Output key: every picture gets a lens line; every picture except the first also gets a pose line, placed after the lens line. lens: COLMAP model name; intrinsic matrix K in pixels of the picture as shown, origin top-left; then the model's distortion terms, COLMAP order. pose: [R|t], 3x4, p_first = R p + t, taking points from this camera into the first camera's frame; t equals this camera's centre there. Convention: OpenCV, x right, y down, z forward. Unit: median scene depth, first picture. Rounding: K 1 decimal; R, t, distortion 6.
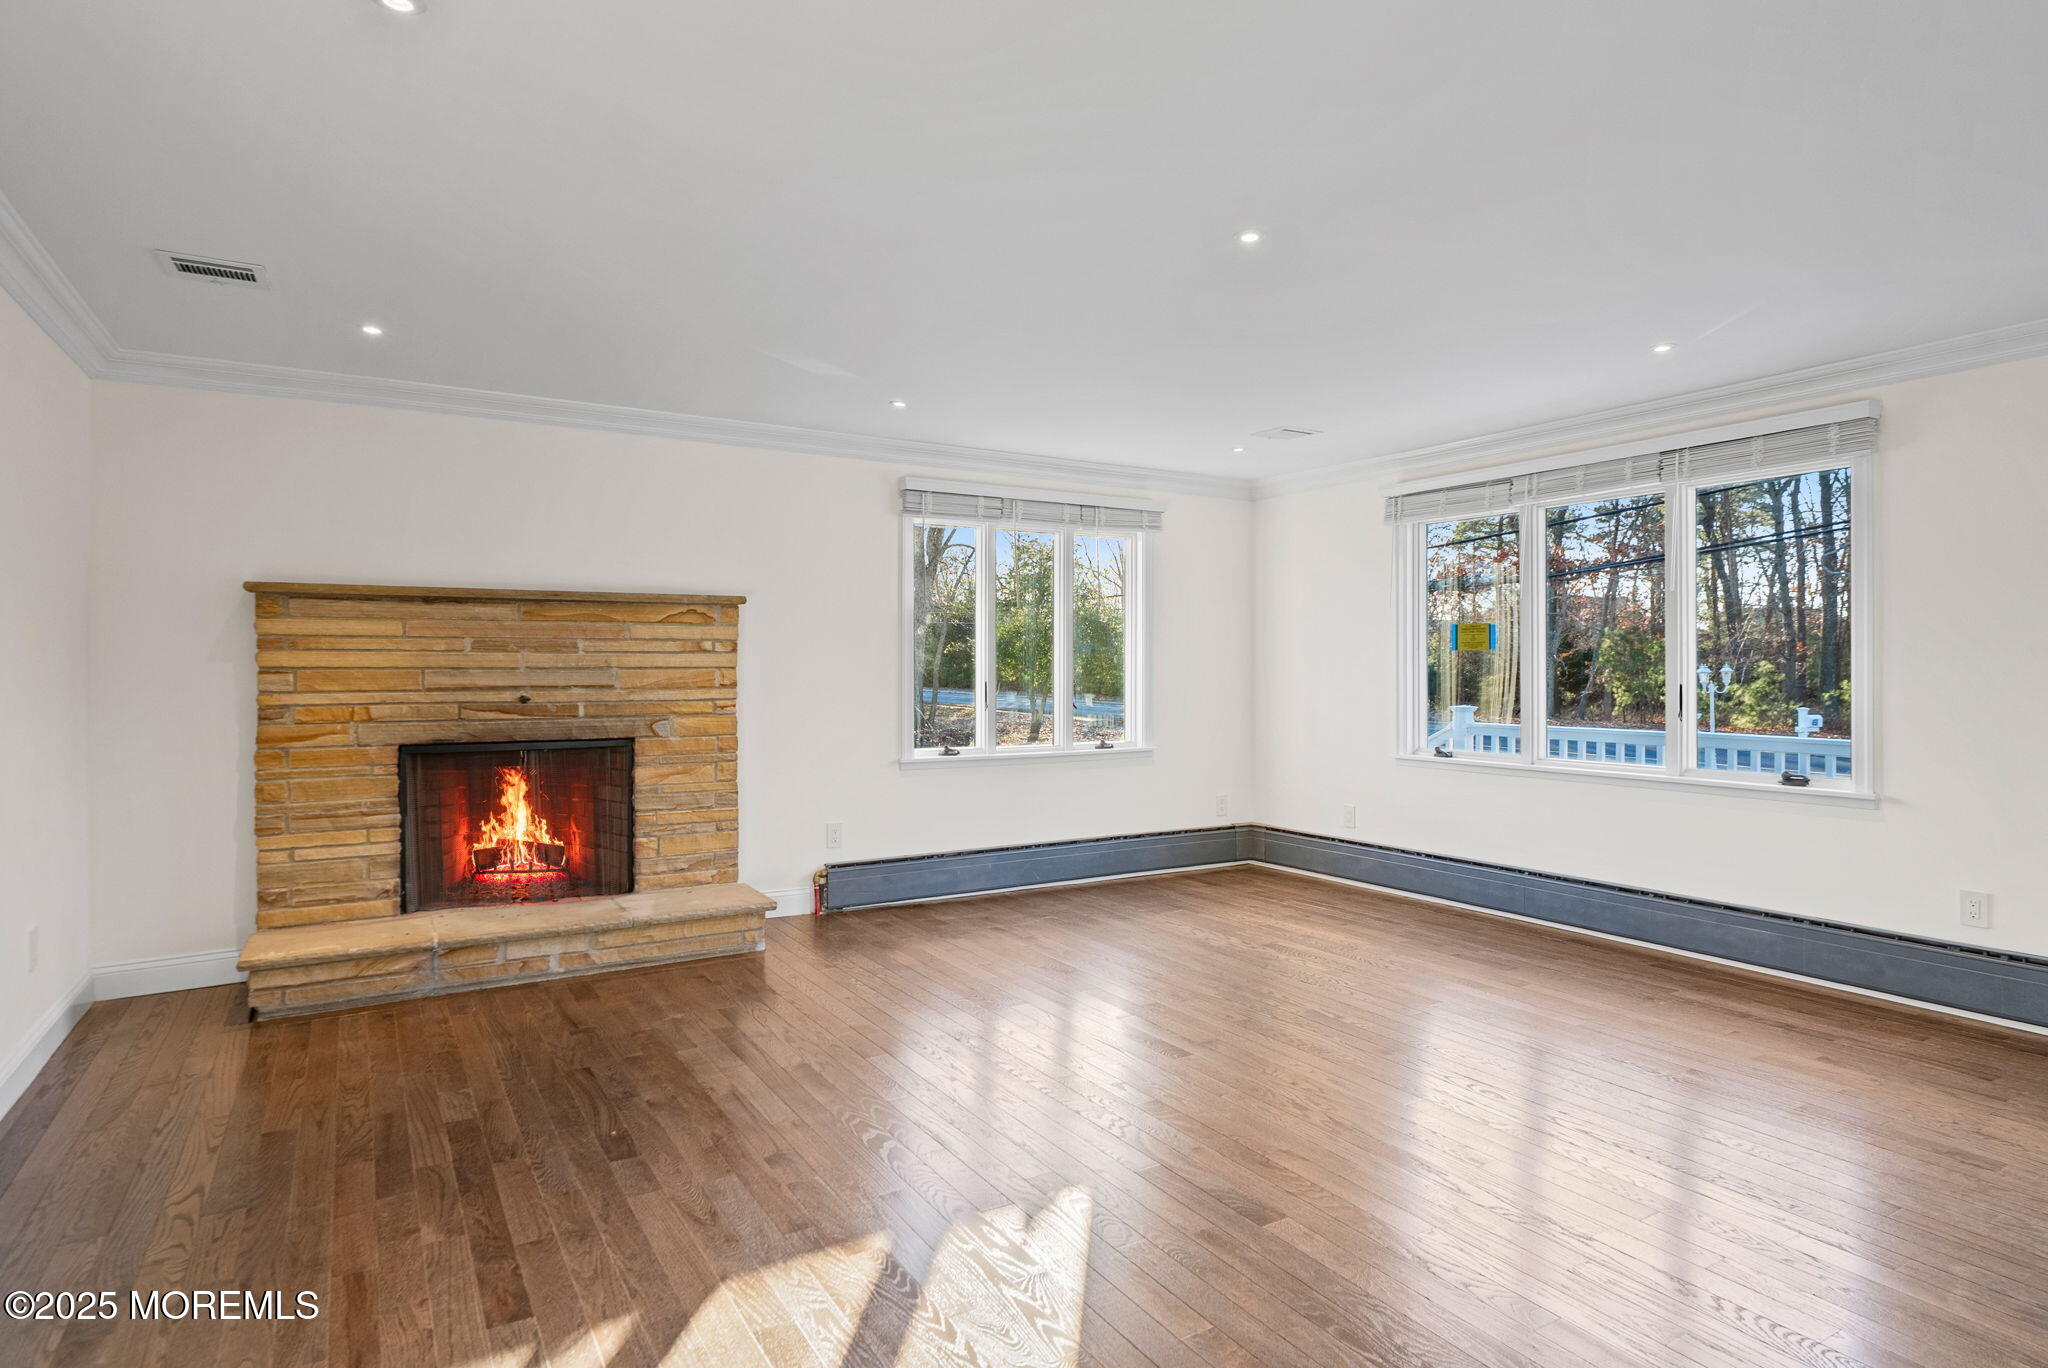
lens RADIAL K [[1126.0, 0, 1028.3], [0, 1126.0, 668.9], [0, 0, 1]] dist [0.004946, -0.000068]
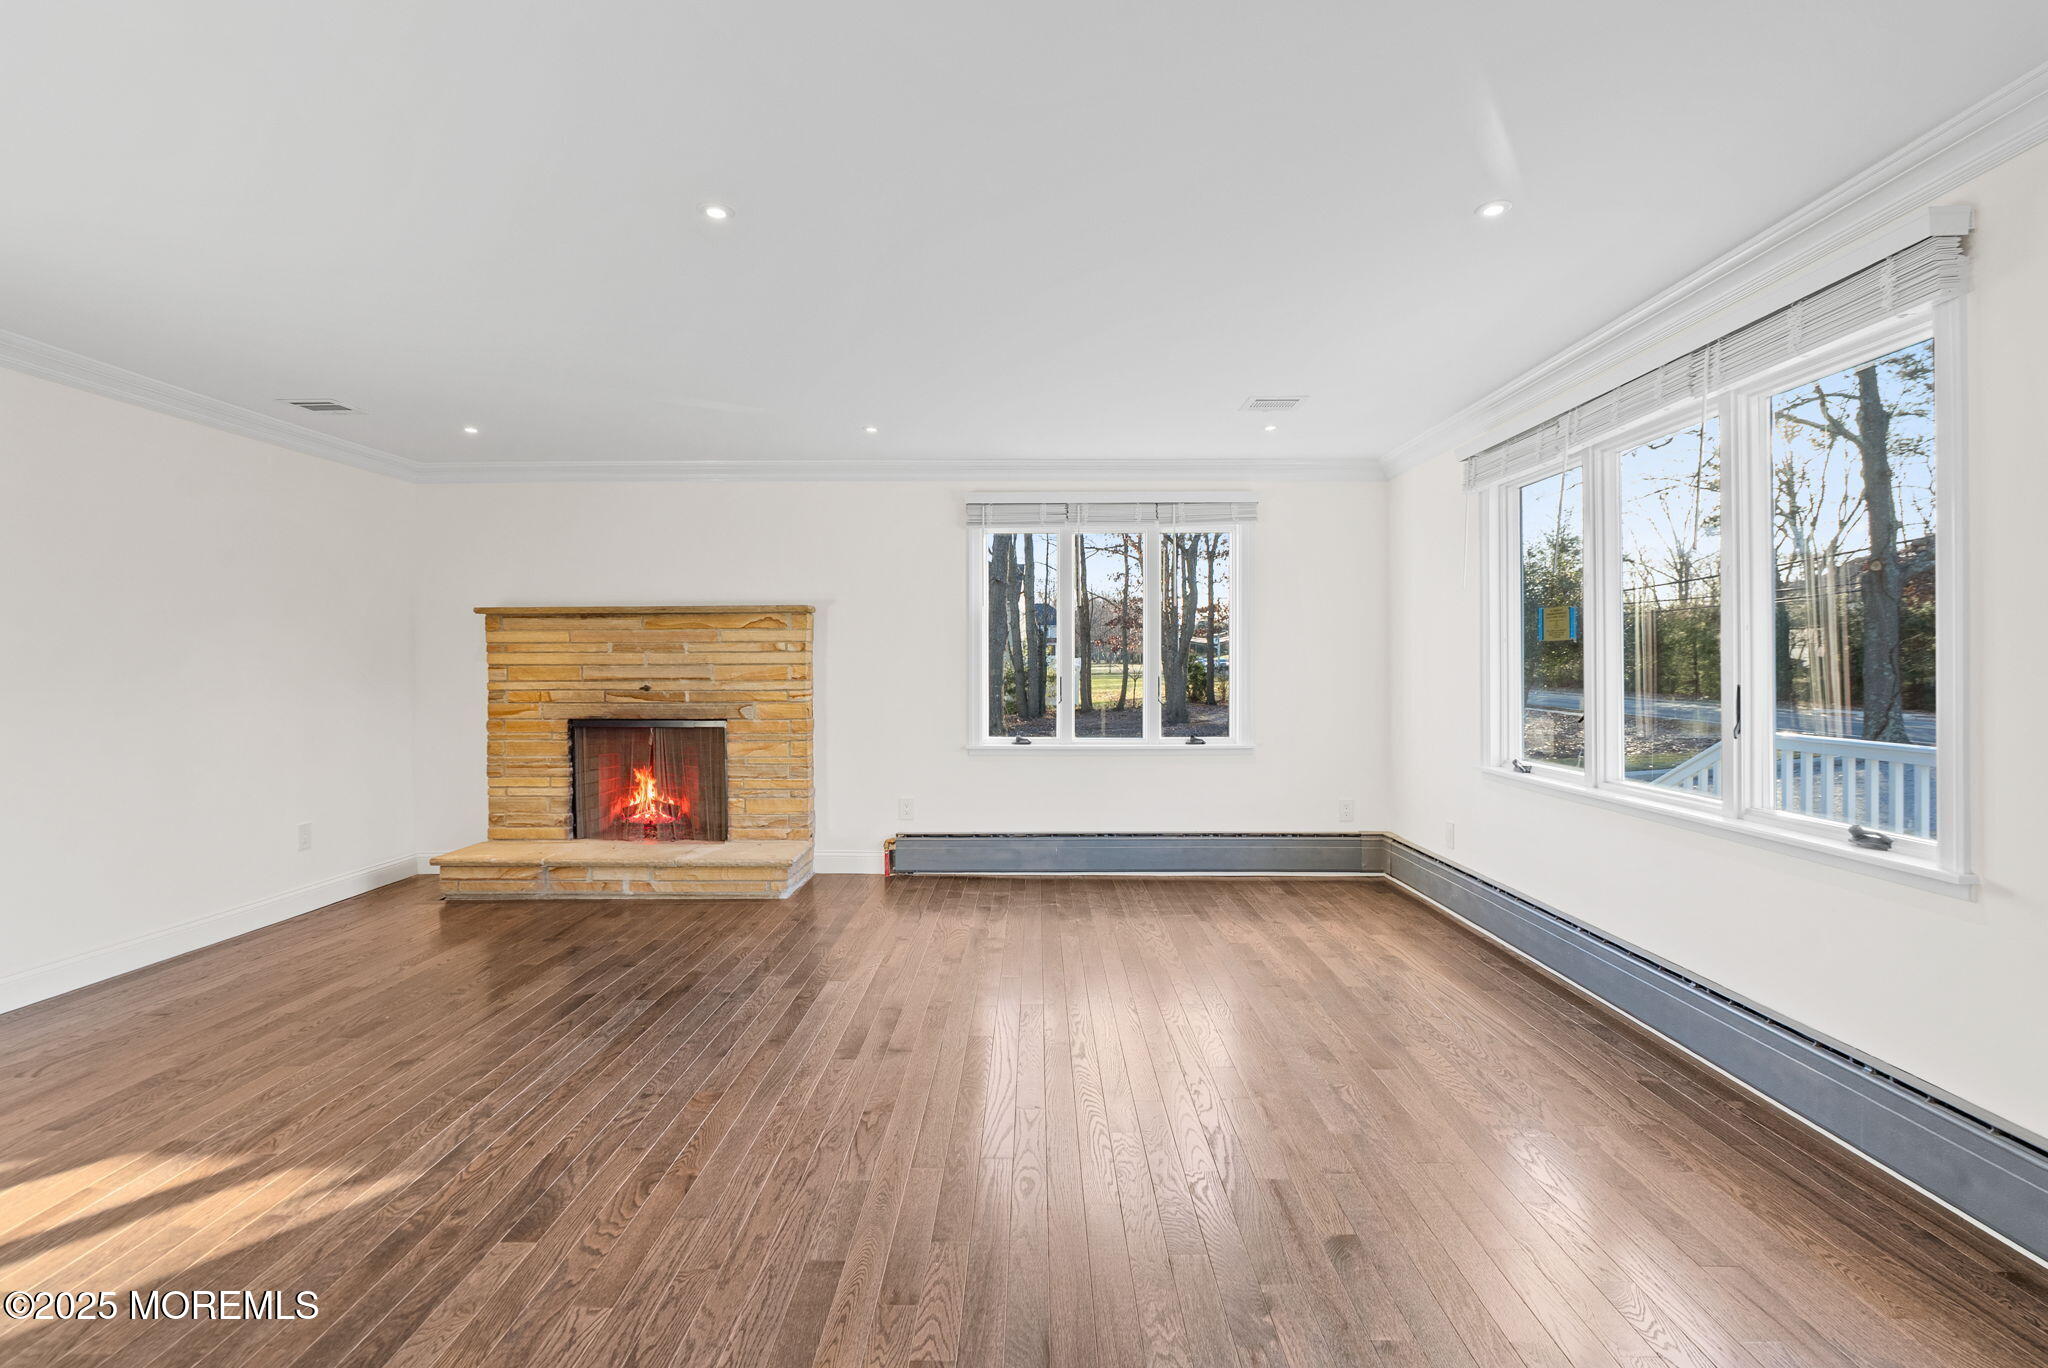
lens RADIAL K [[941.5, 0, 1025.1], [0, 941.5, 665.0], [0, 0, 1]] dist [-0.002201, 0.000069]
pose [[0.847312, -0.001643, -0.531093, 0.516176], [0.001098, 0.999998, -0.001343, 0.001638], [0.531094, 0.000555, 0.847313, 0.284244]]
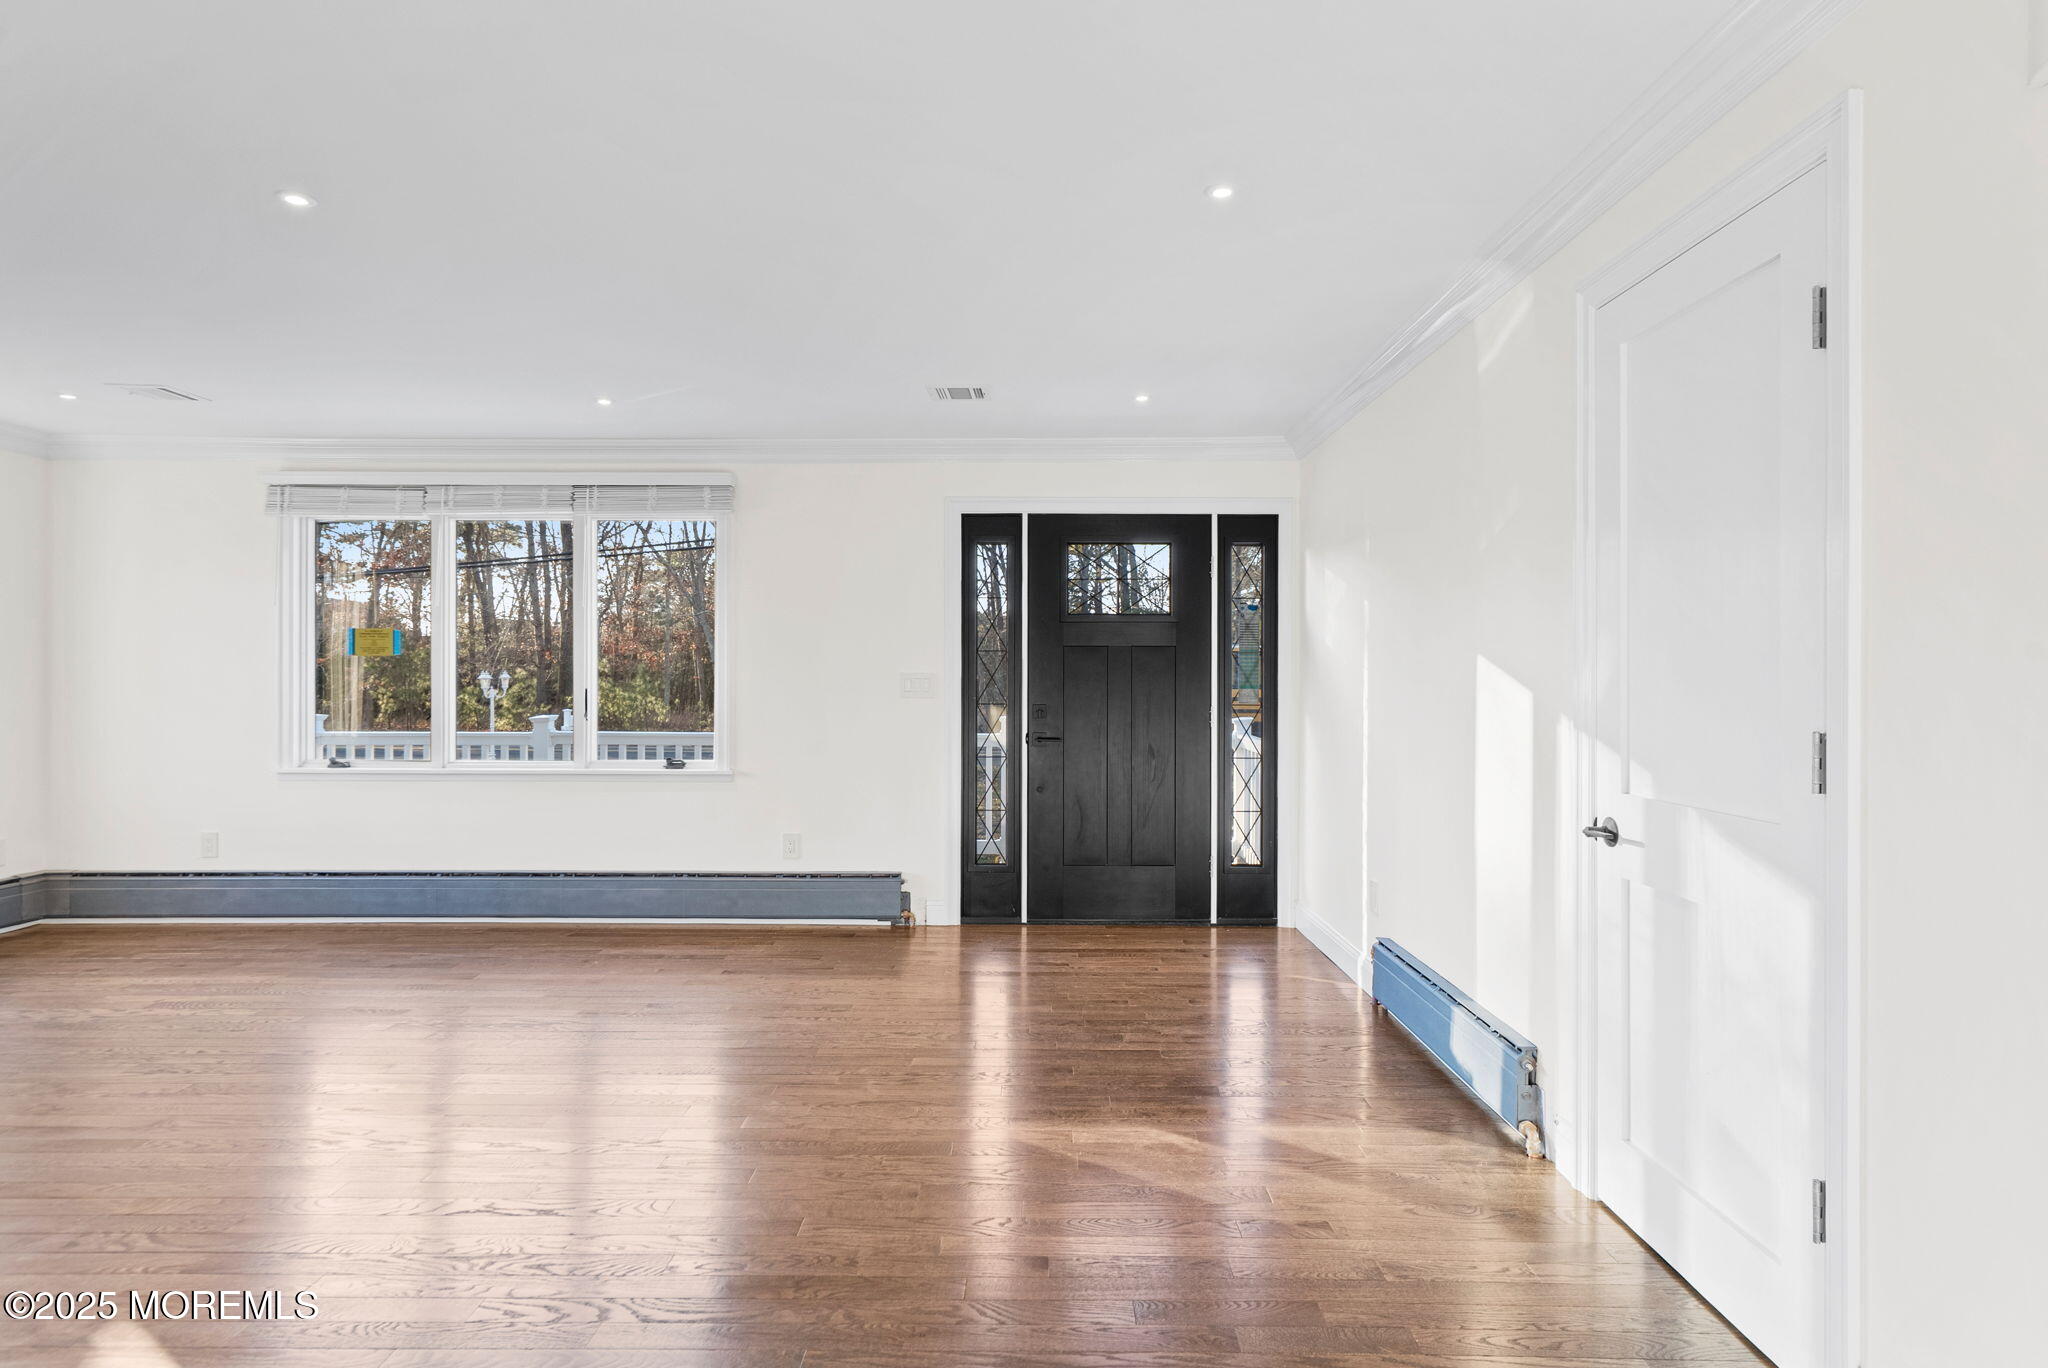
lens RADIAL K [[1126.0, 0, 1028.3], [0, 1126.0, 668.9], [0, 0, 1]] dist [0.004946, -0.000068]
pose [[0.517146, 0.007109, 0.855868, -0.175260], [-0.002394, 0.999974, -0.006860, 0.000360], [-0.855894, 0.001498, 0.517149, 0.015470]]
